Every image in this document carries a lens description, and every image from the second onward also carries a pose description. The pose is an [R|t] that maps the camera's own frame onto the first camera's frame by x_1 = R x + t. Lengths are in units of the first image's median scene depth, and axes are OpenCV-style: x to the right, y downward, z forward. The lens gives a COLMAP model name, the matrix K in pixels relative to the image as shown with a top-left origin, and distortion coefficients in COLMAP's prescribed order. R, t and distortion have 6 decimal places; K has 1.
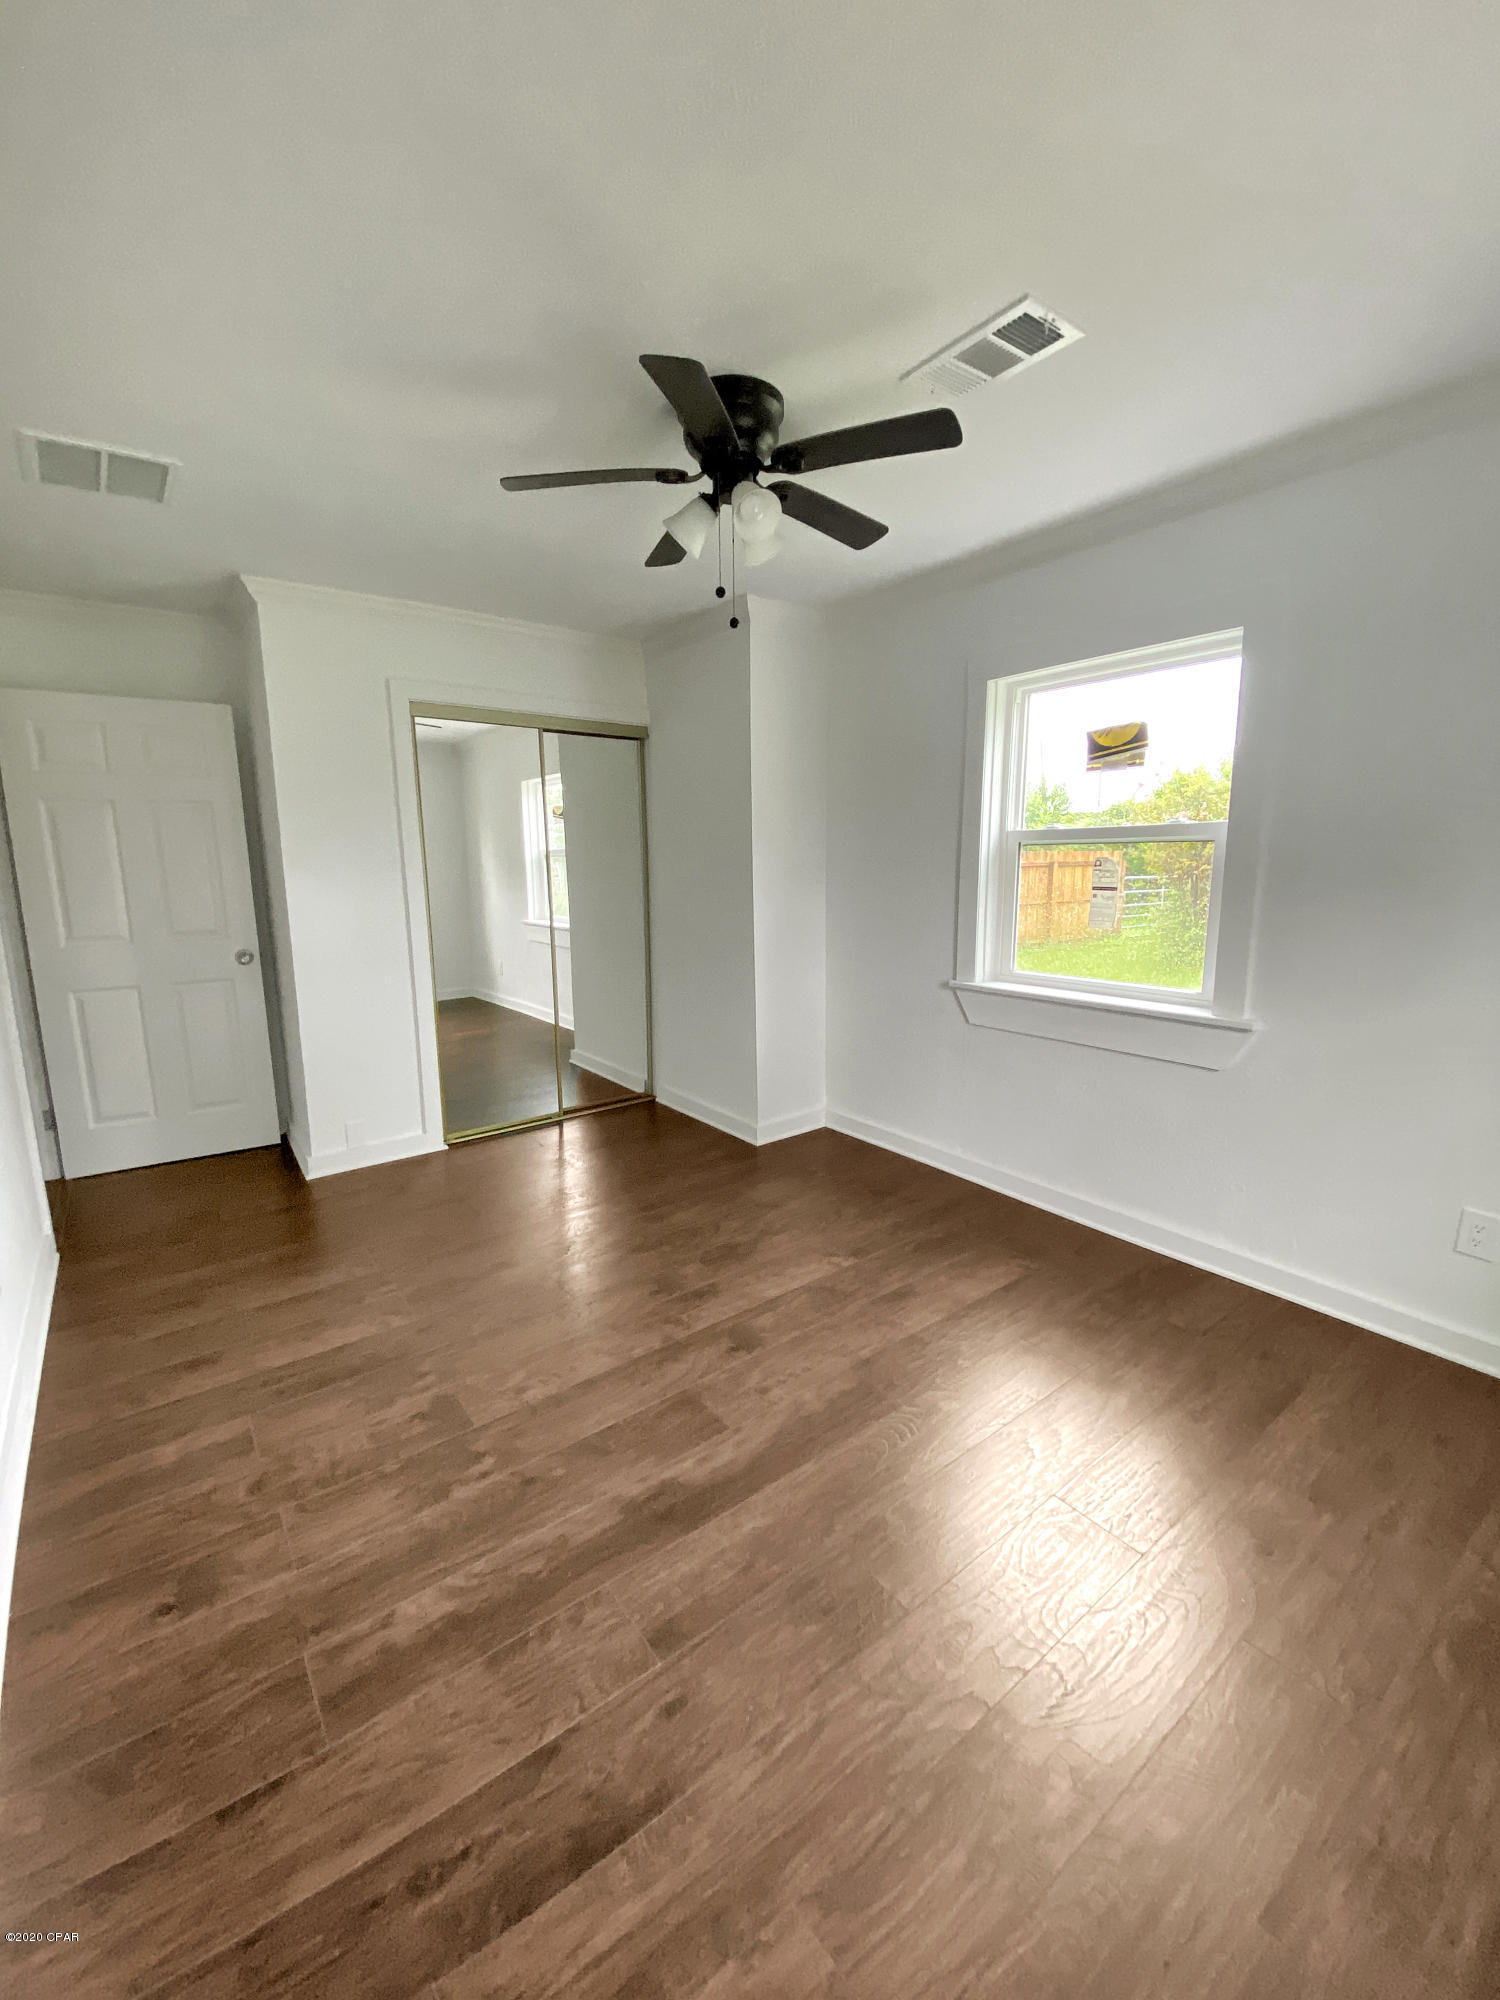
lens RADIAL K [[808.9, 0, 750.0], [0, 808.9, 1000.0], [0, 0, 1]] dist [0.015178, 0.000076]
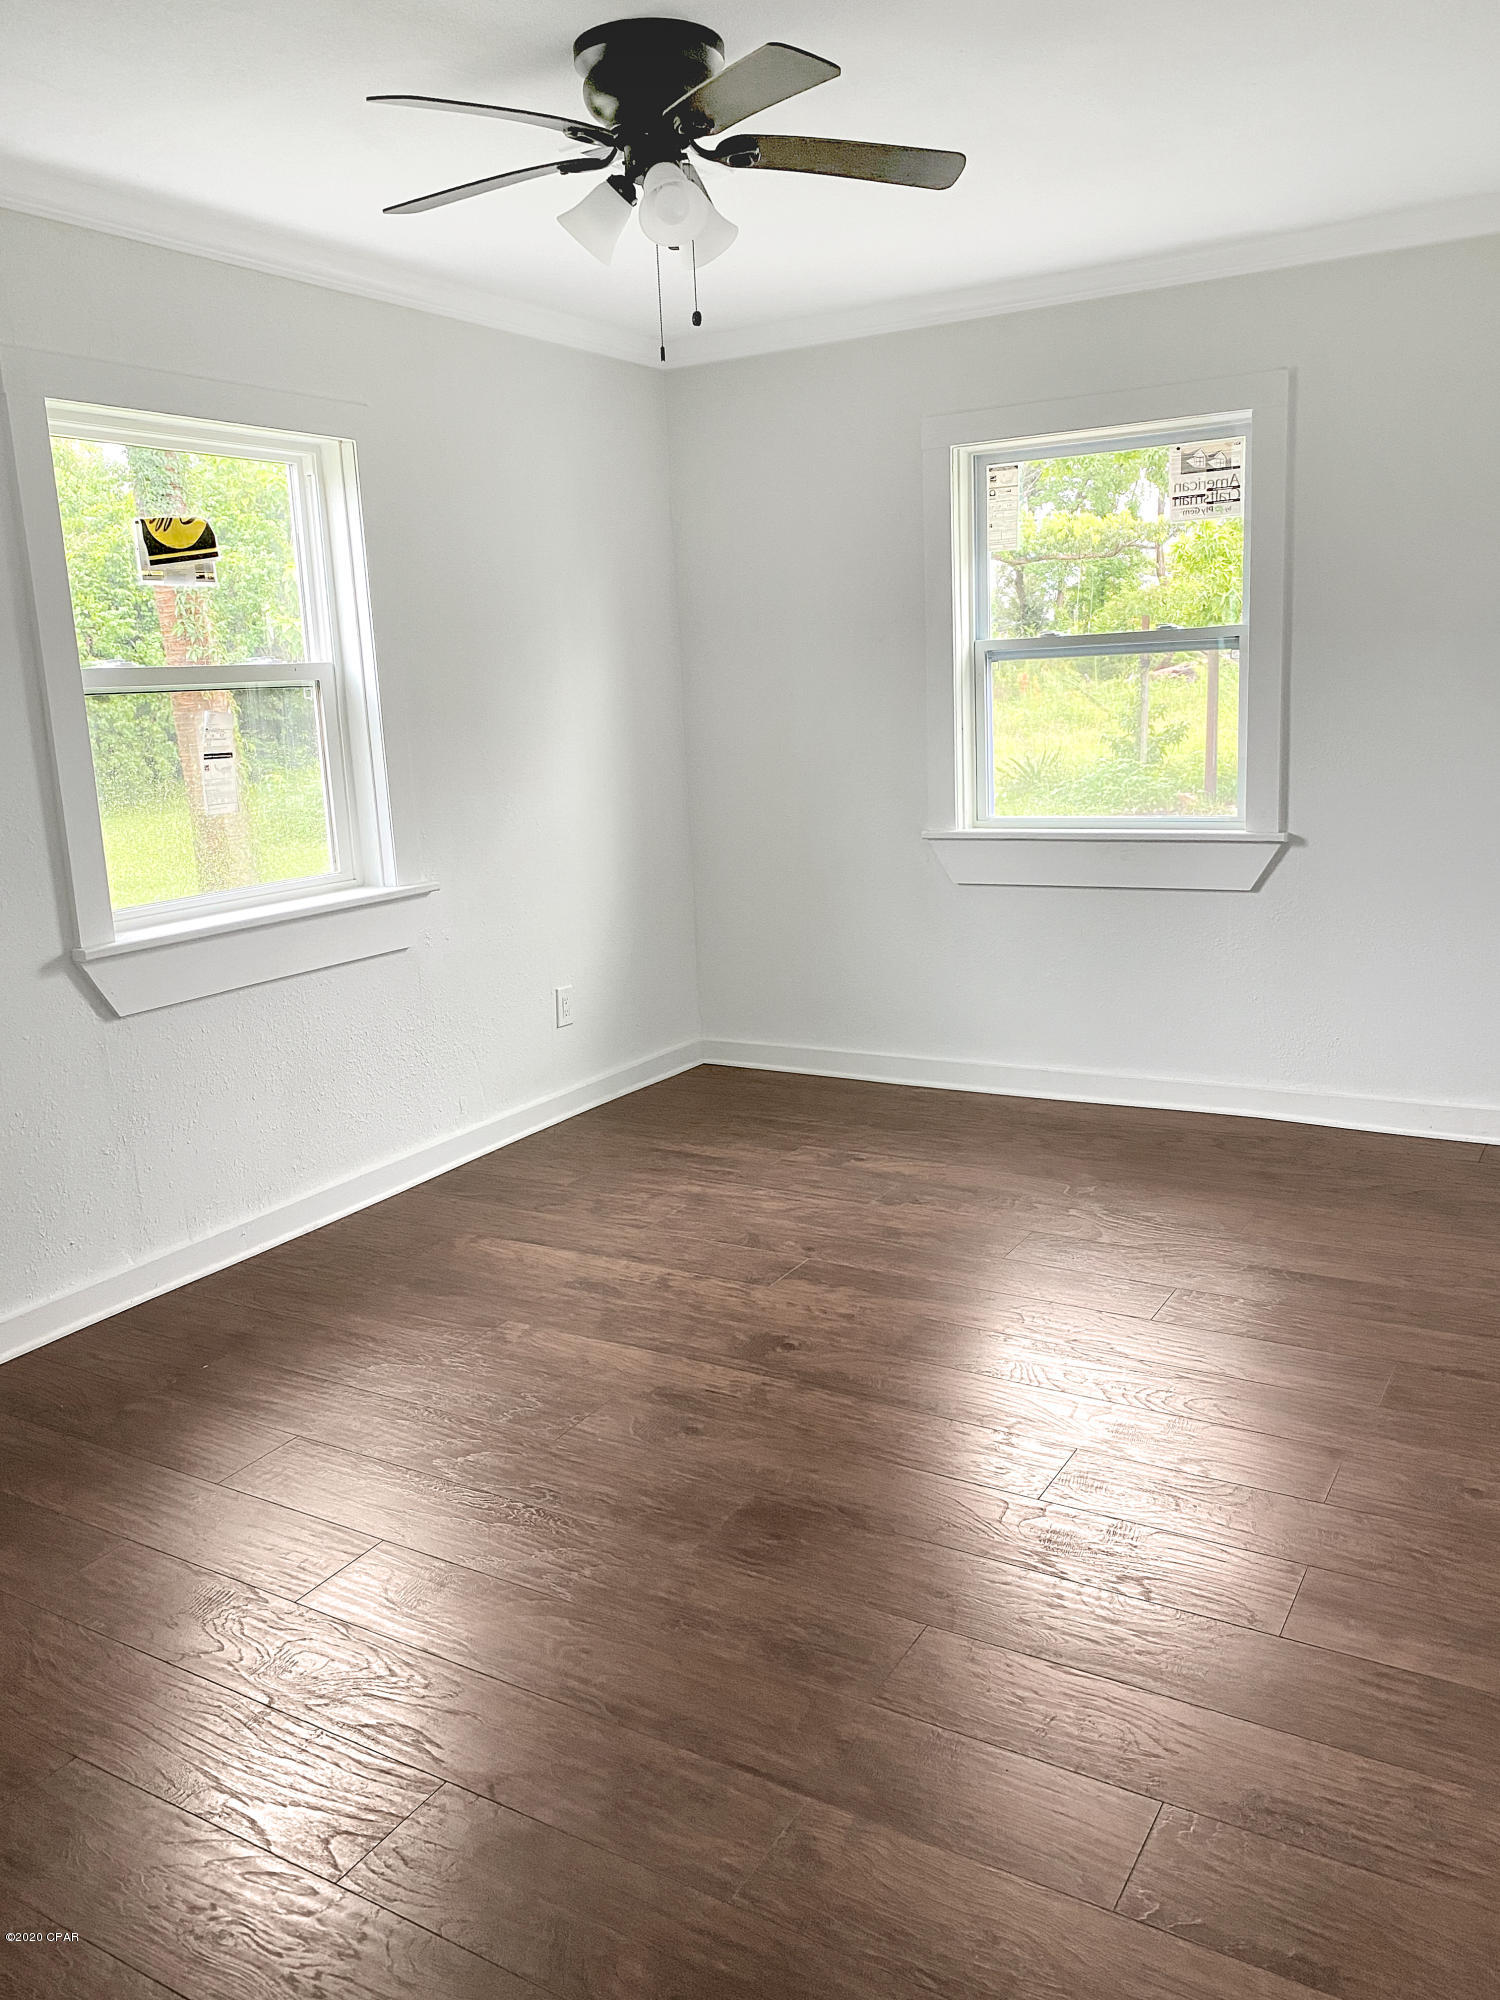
lens RADIAL K [[1529.0, 0, 750.0], [0, 1529.0, 1000.0], [0, 0, 1]] dist [0.006397, 0.001950]
pose [[-0.372890, -0.152158, 0.915315, -1.023382], [0.222144, 0.943135, 0.247282, -0.176004], [-0.900891, 0.295540, -0.317885, 1.156423]]
